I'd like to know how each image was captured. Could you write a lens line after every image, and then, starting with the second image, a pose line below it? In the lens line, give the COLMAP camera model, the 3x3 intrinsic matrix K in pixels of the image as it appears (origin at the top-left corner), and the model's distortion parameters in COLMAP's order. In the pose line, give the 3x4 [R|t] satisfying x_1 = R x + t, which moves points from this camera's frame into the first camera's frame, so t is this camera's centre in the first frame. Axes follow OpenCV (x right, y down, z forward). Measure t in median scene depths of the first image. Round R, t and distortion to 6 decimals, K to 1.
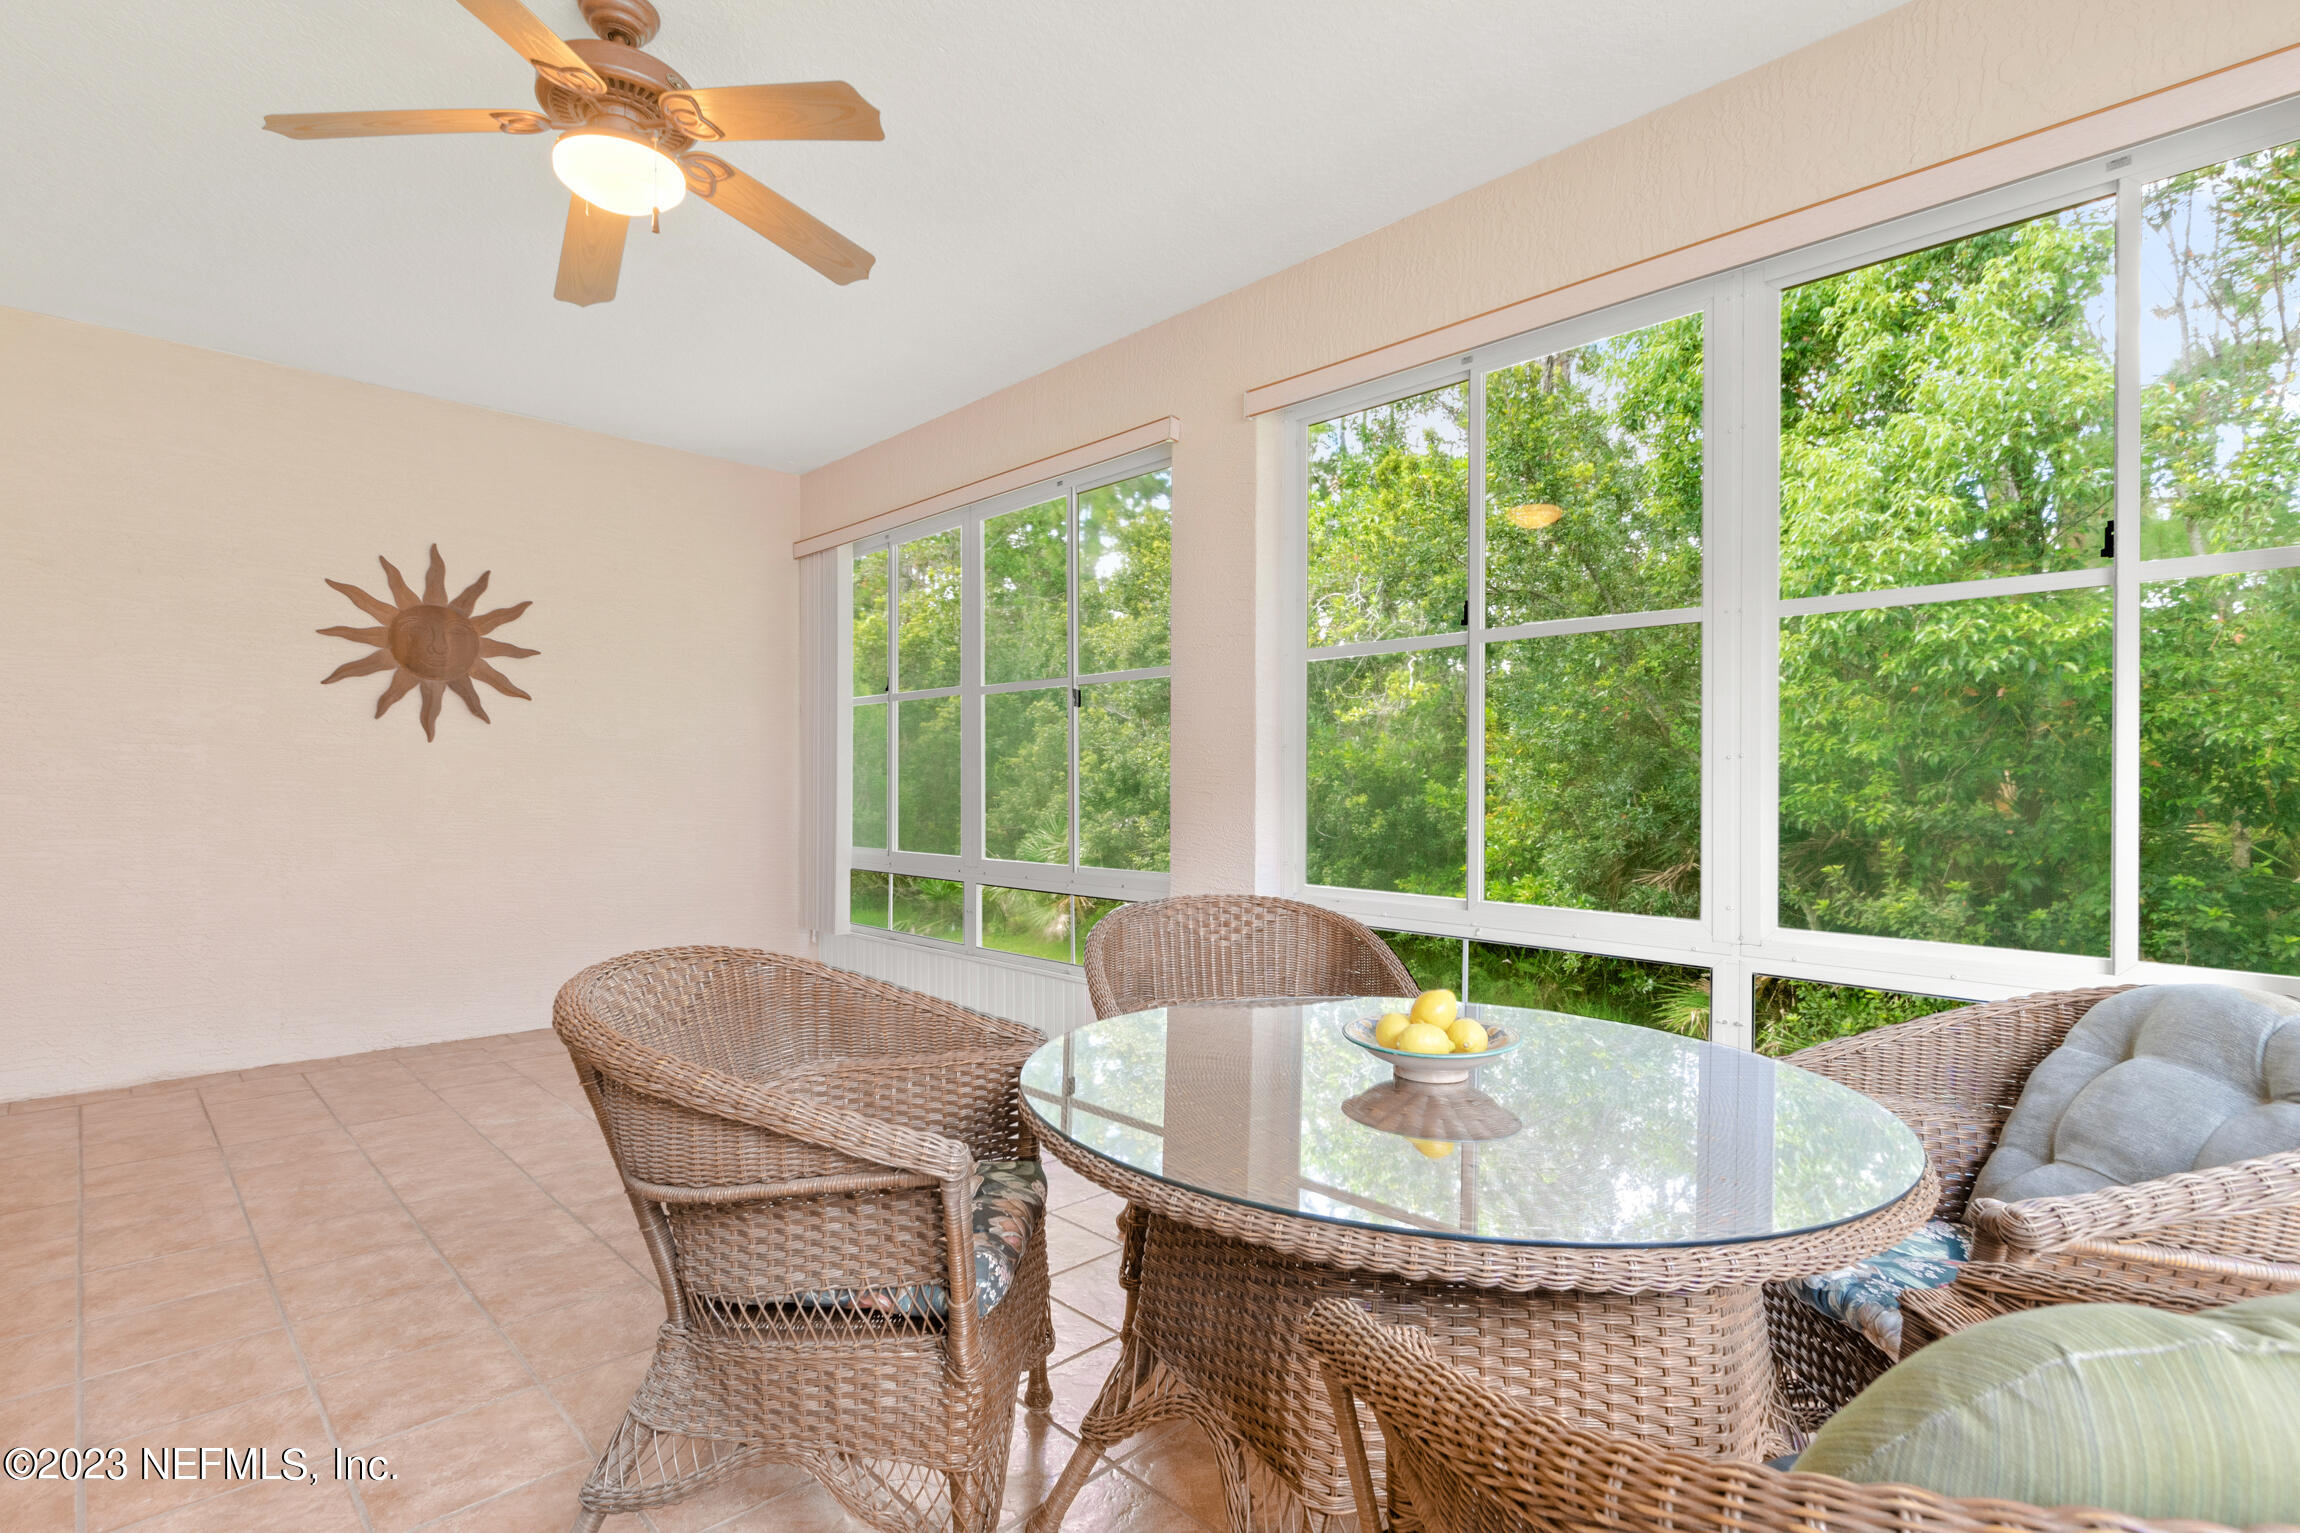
lens RADIAL K [[1091.4, 0, 1147.8], [0, 1091.4, 779.8], [0, 0, 1]] dist [0.003592, -0.000456]
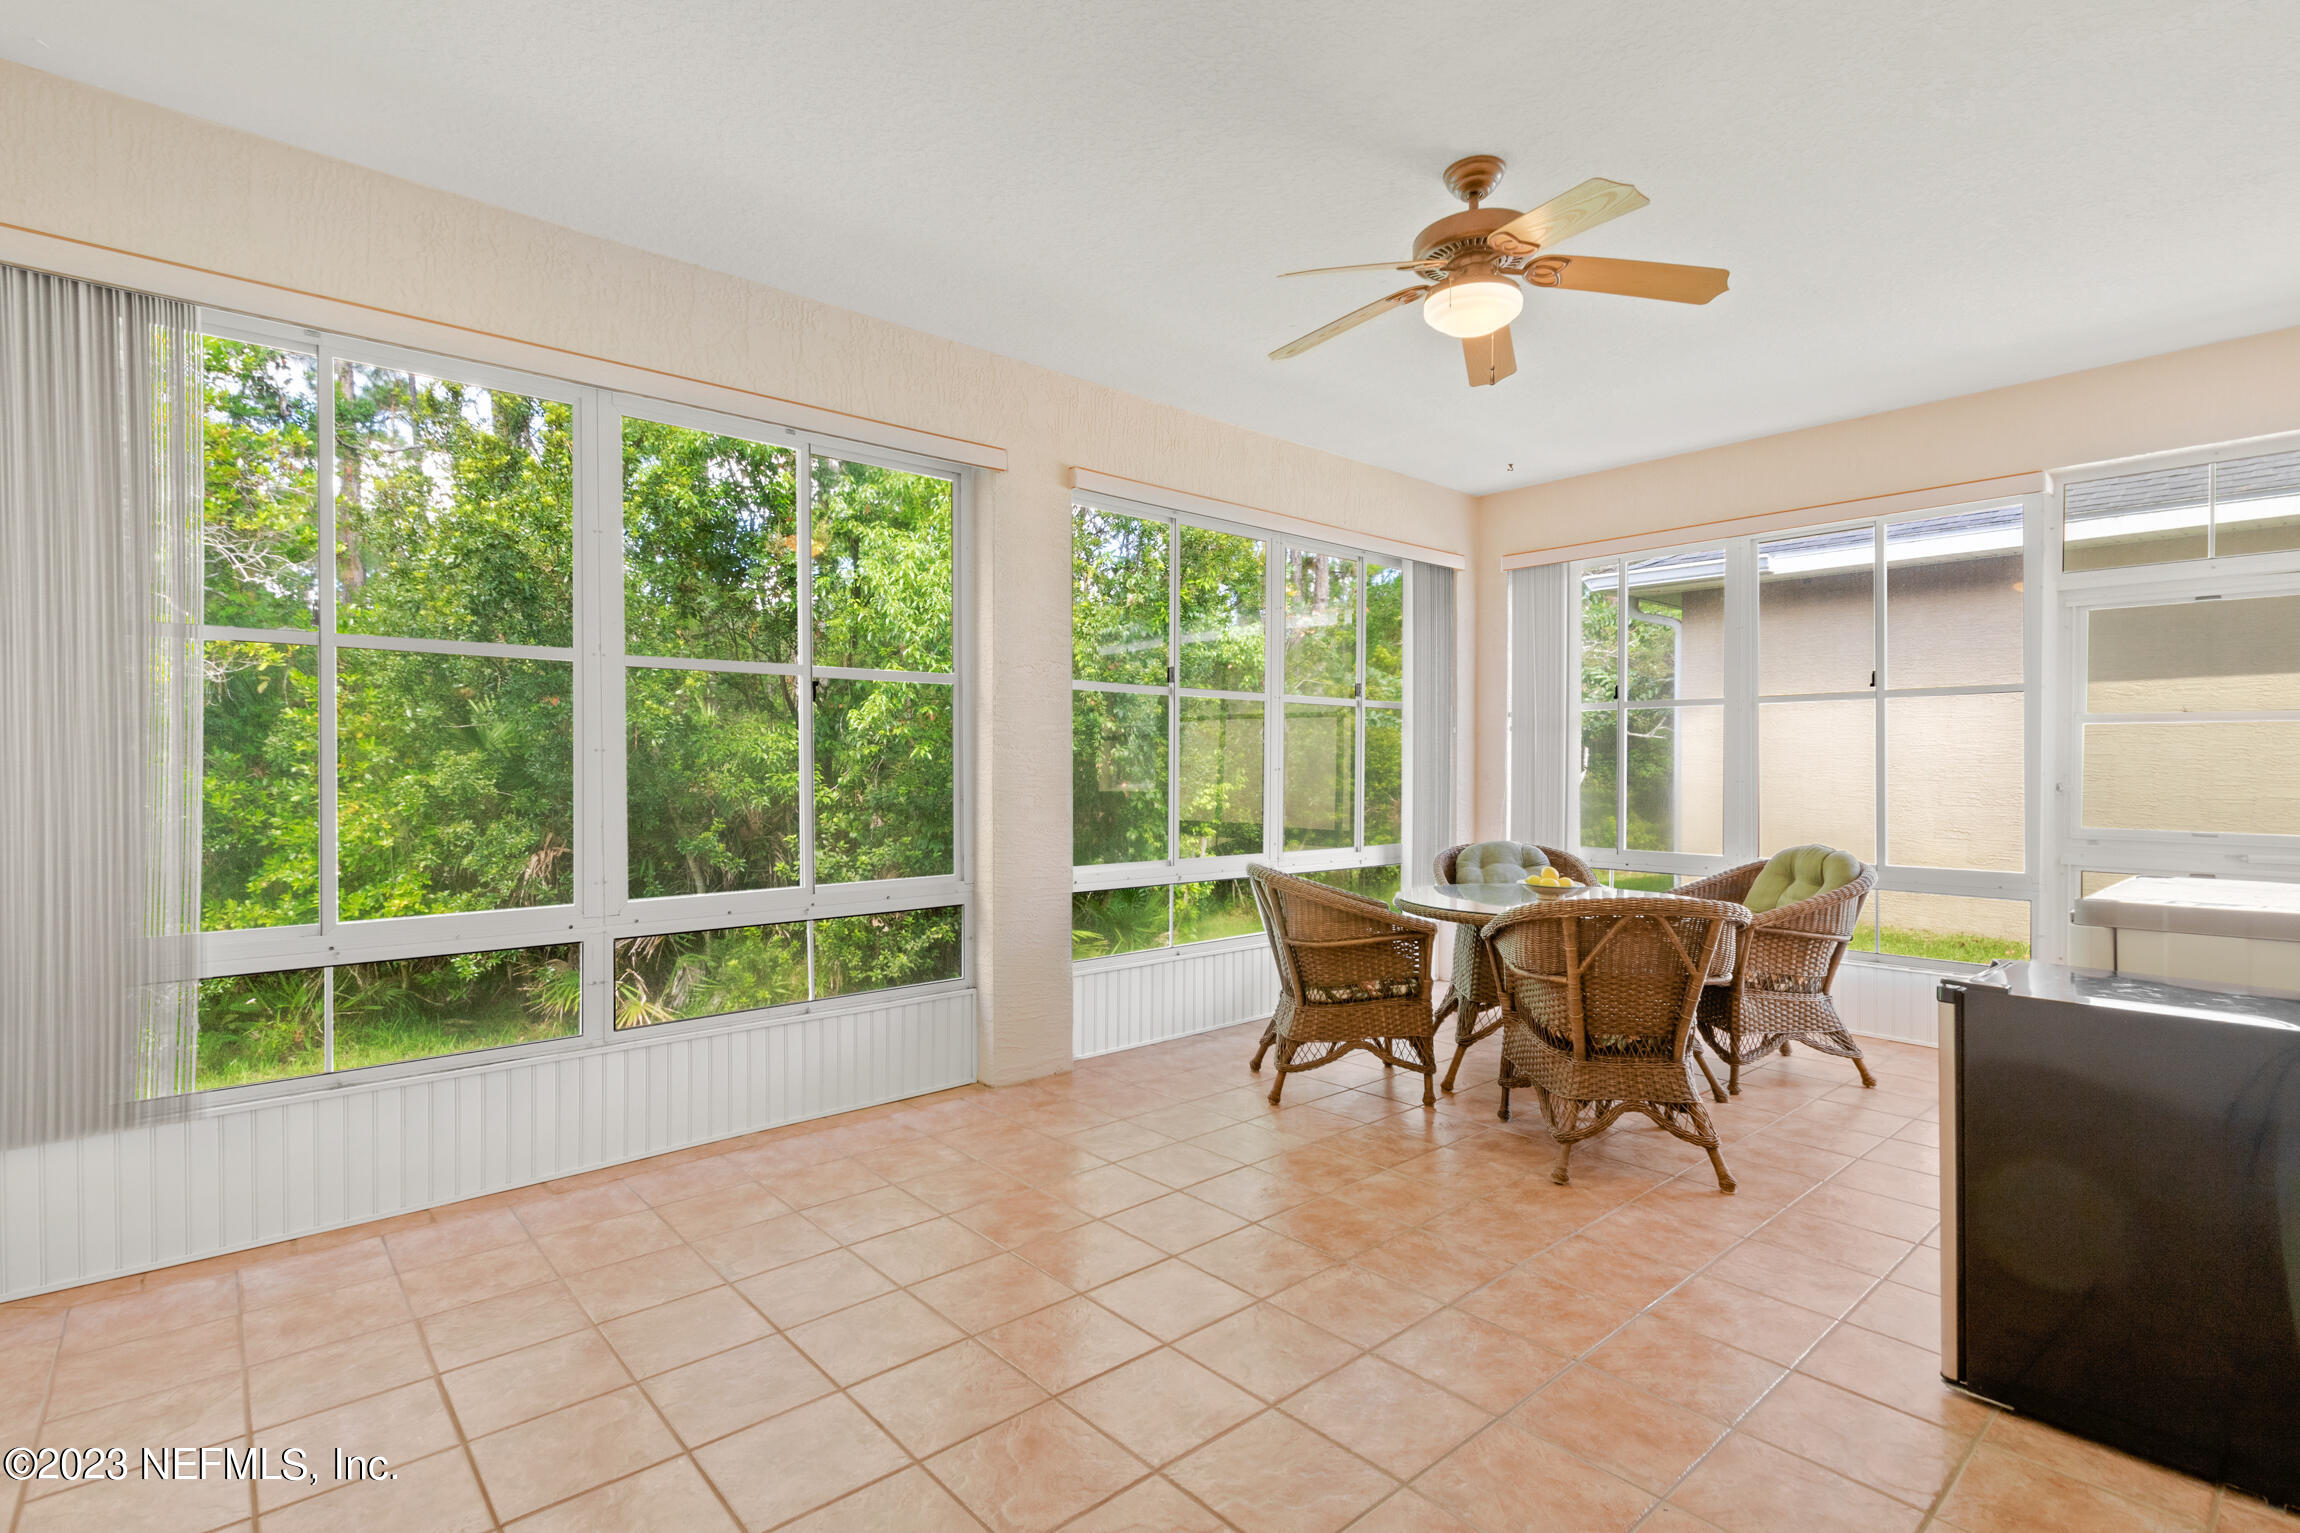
lens RADIAL K [[1091.4, 0, 1147.8], [0, 1091.4, 773.1], [0, 0, 1]] dist [0.003592, -0.000456]
pose [[0.048257, -0.009845, 0.998786, -0.538500], [-0.013505, 0.999854, 0.010508, -0.015168], [-0.998744, -0.013995, 0.048117, 0.403266]]
